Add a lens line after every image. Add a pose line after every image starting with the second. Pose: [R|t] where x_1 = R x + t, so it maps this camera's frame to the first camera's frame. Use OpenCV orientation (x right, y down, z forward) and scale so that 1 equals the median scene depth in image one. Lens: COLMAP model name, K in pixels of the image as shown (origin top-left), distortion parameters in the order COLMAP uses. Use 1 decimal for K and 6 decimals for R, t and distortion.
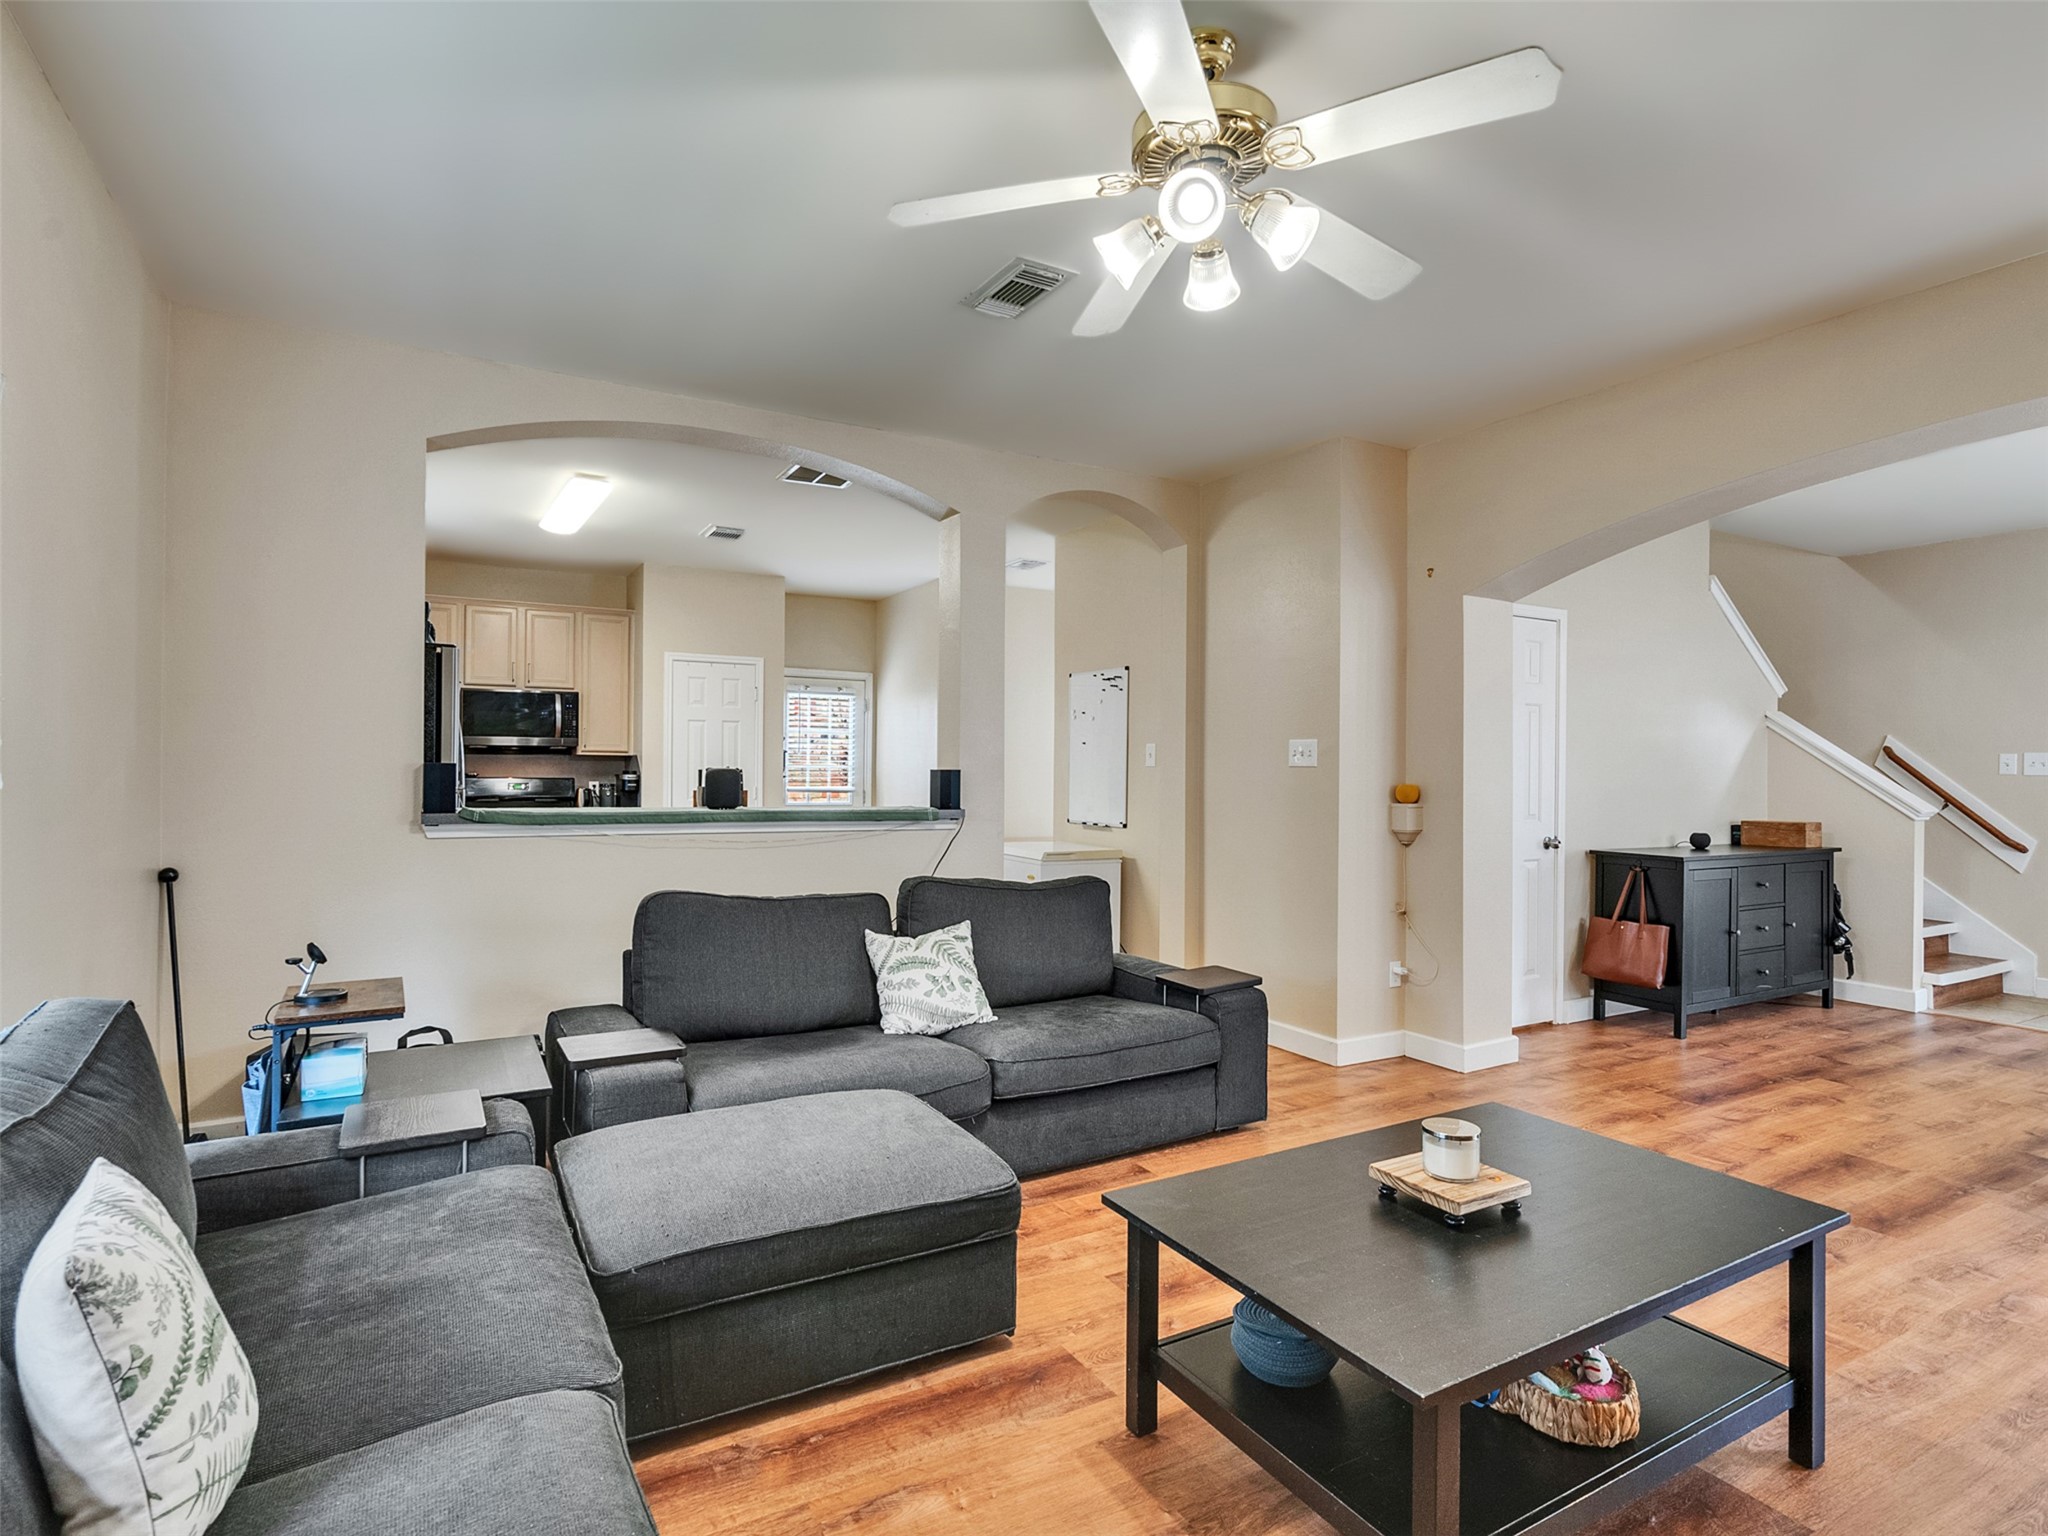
lens RADIAL K [[1049.4, 0, 1011.0], [0, 1049.4, 767.1], [0, 0, 1]] dist [-0.008061, 0.006236]
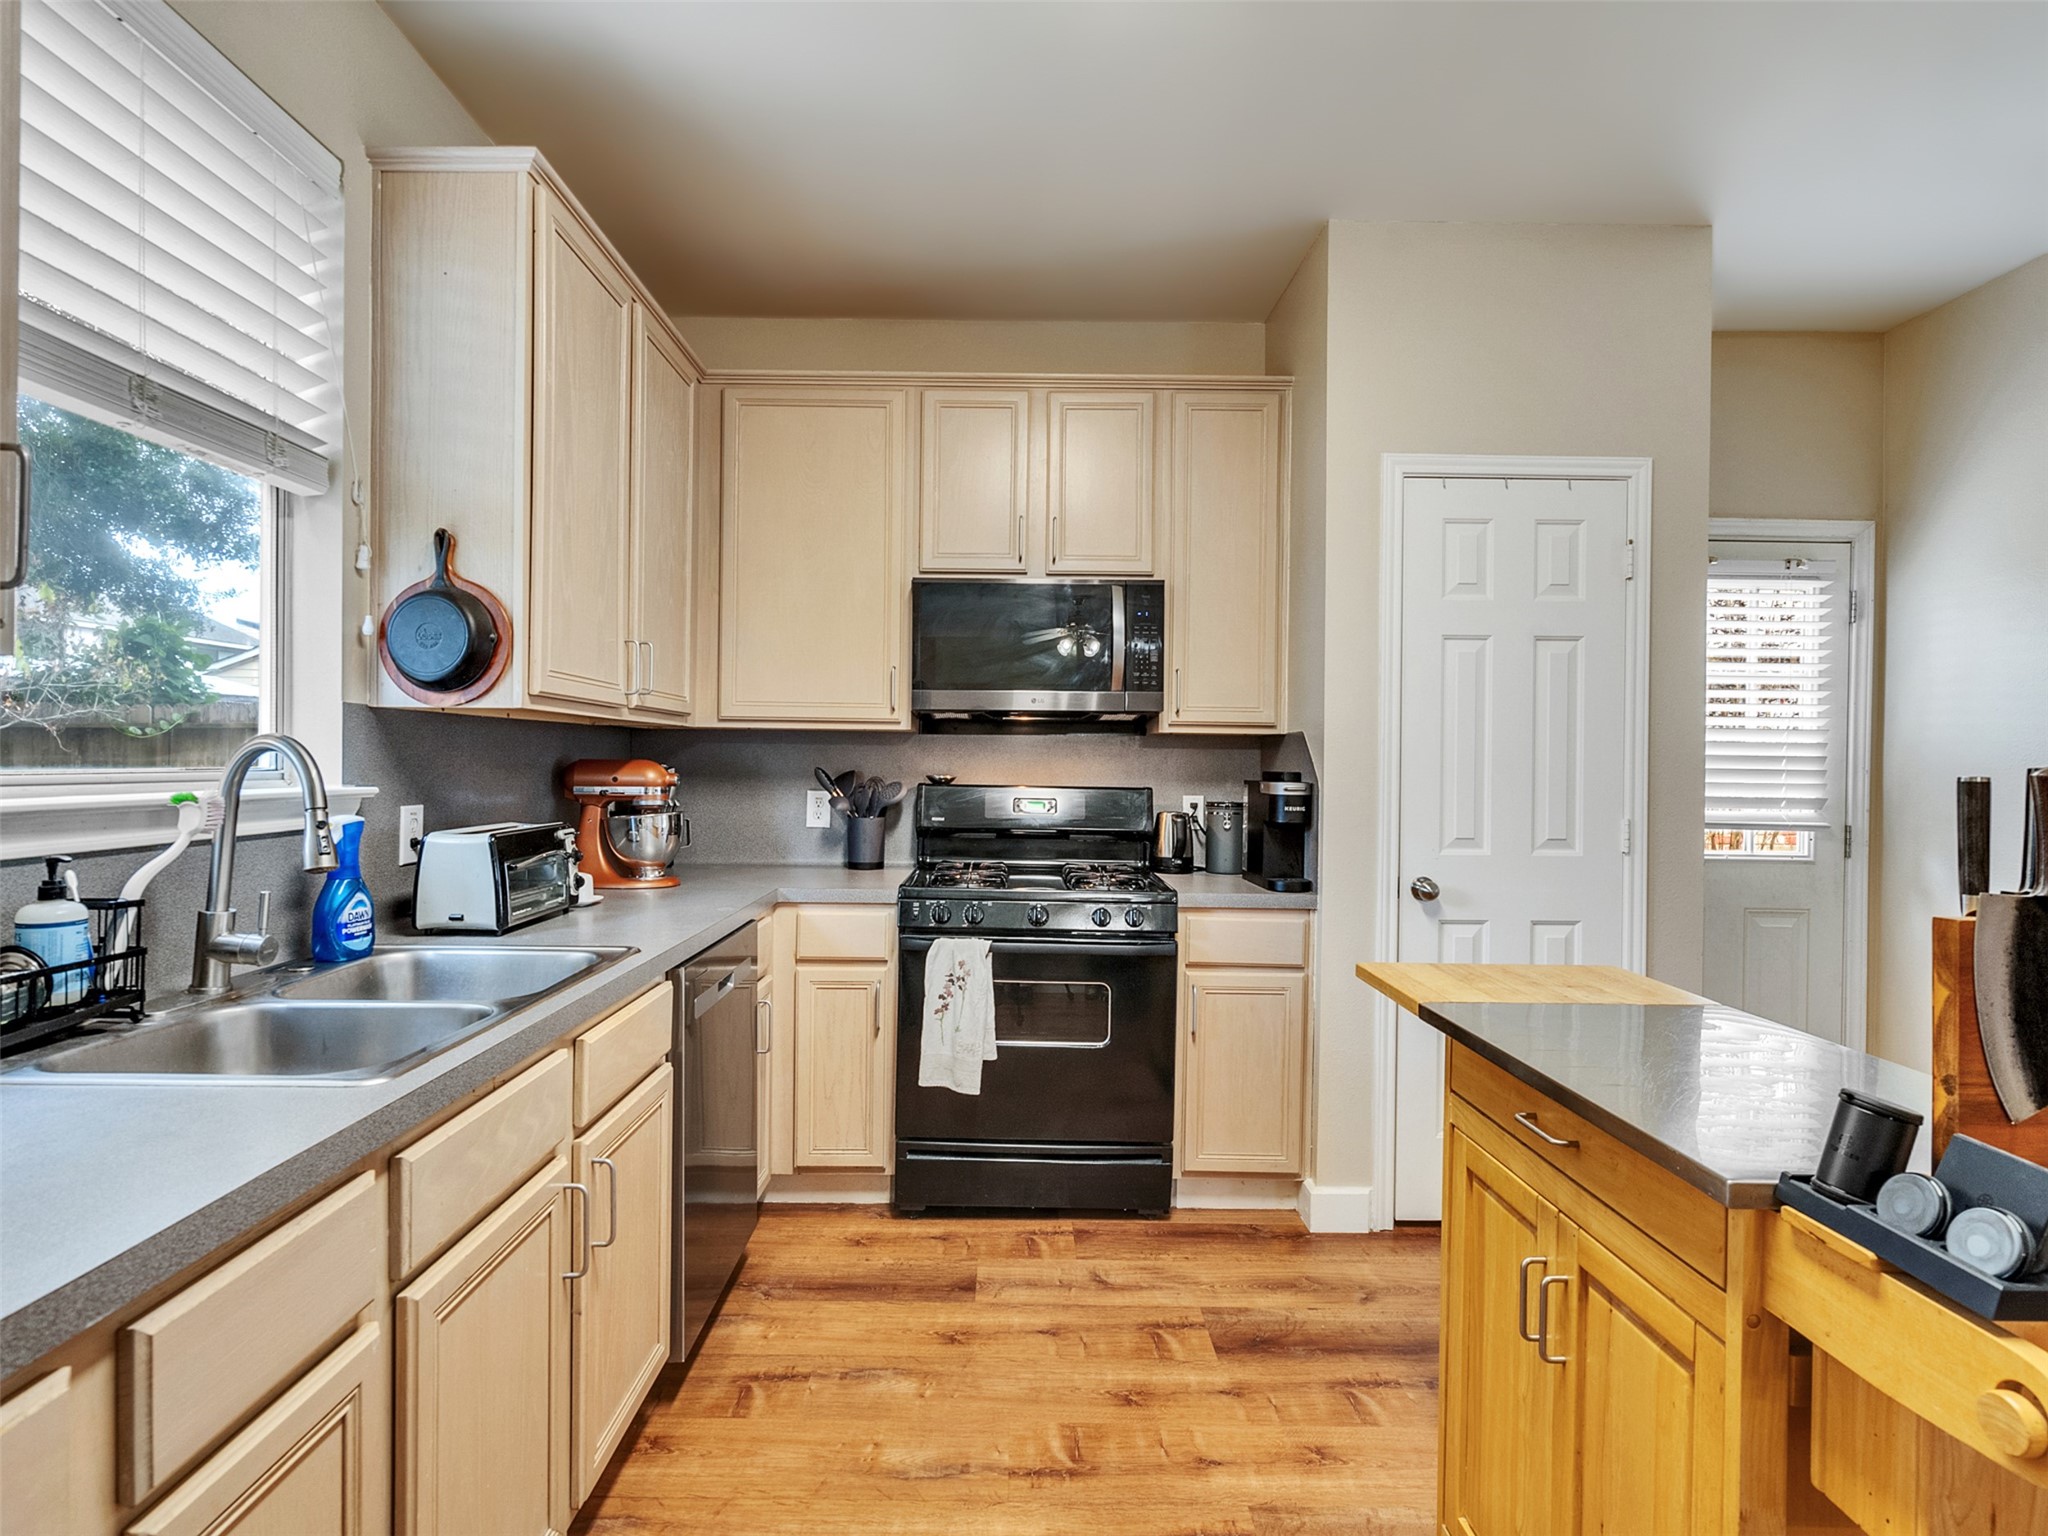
lens RADIAL K [[1049.4, 0, 1010.0], [0, 1049.4, 766.6], [0, 0, 1]] dist [-0.008061, 0.006236]
pose [[0.869443, 0.004642, -0.494011, -0.429983], [-0.003308, 0.999988, 0.003575, 0.000425], [0.494022, -0.001474, 0.869448, 1.007174]]
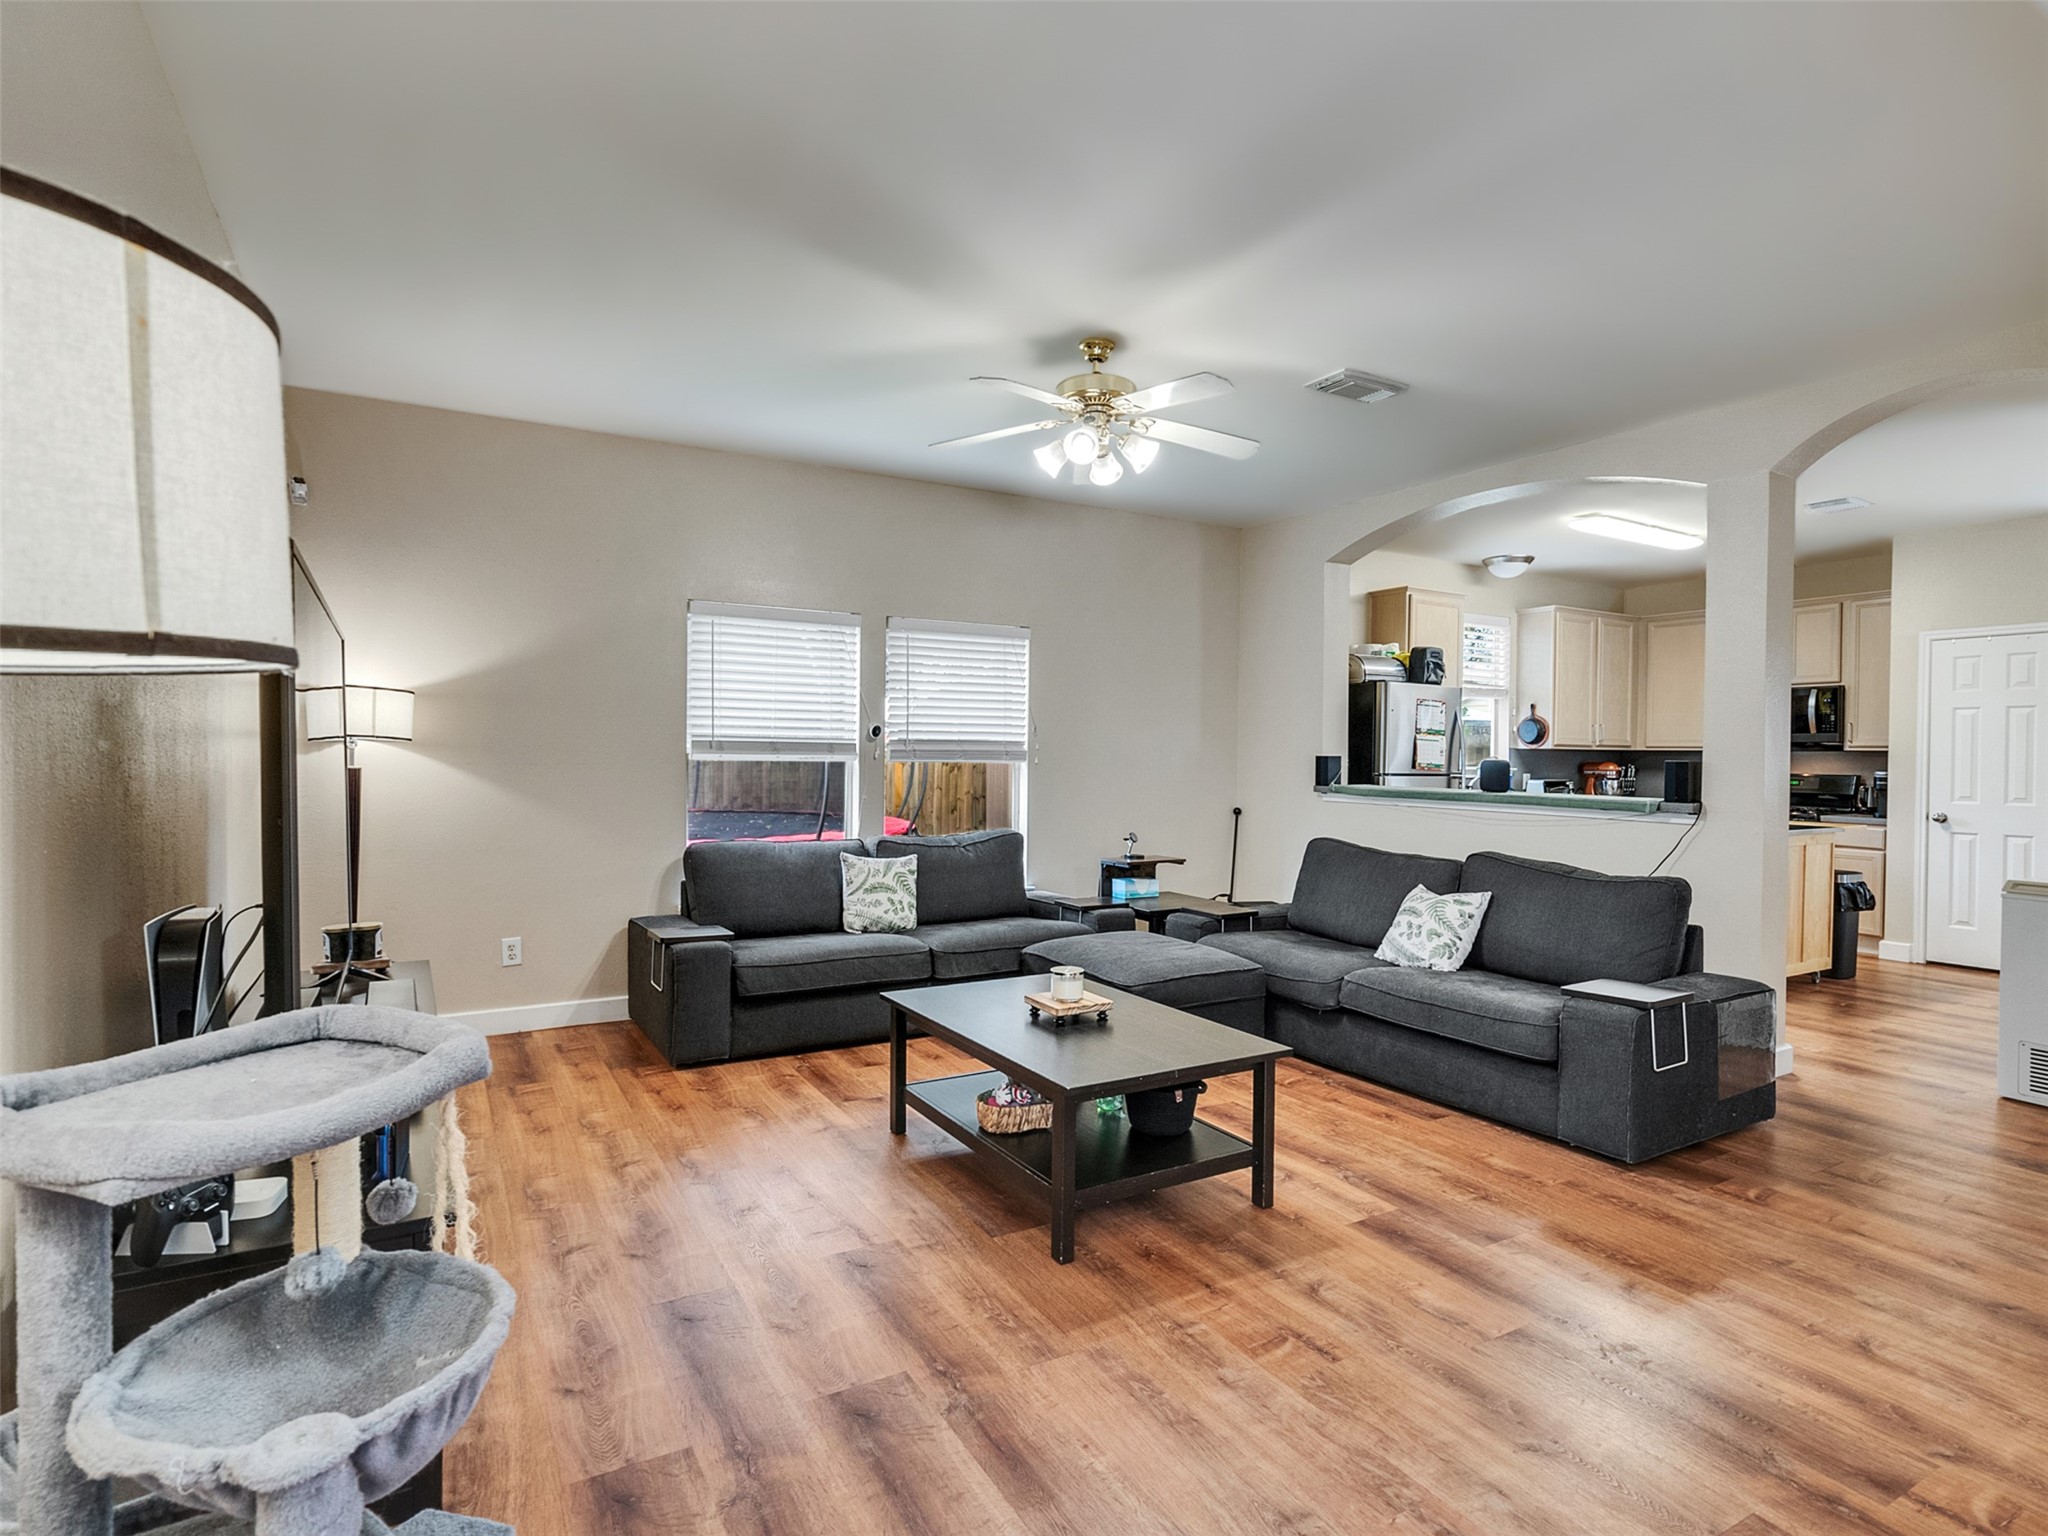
lens RADIAL K [[1049.4, 0, 1010.5], [0, 1049.4, 769.4], [0, 0, 1]] dist [-0.008061, 0.006236]
pose [[0.007037, 0.006365, -0.999955, 0.890748], [-0.007978, 0.999948, 0.006309, 0.008900], [0.999943, 0.007933, 0.007088, 0.388010]]
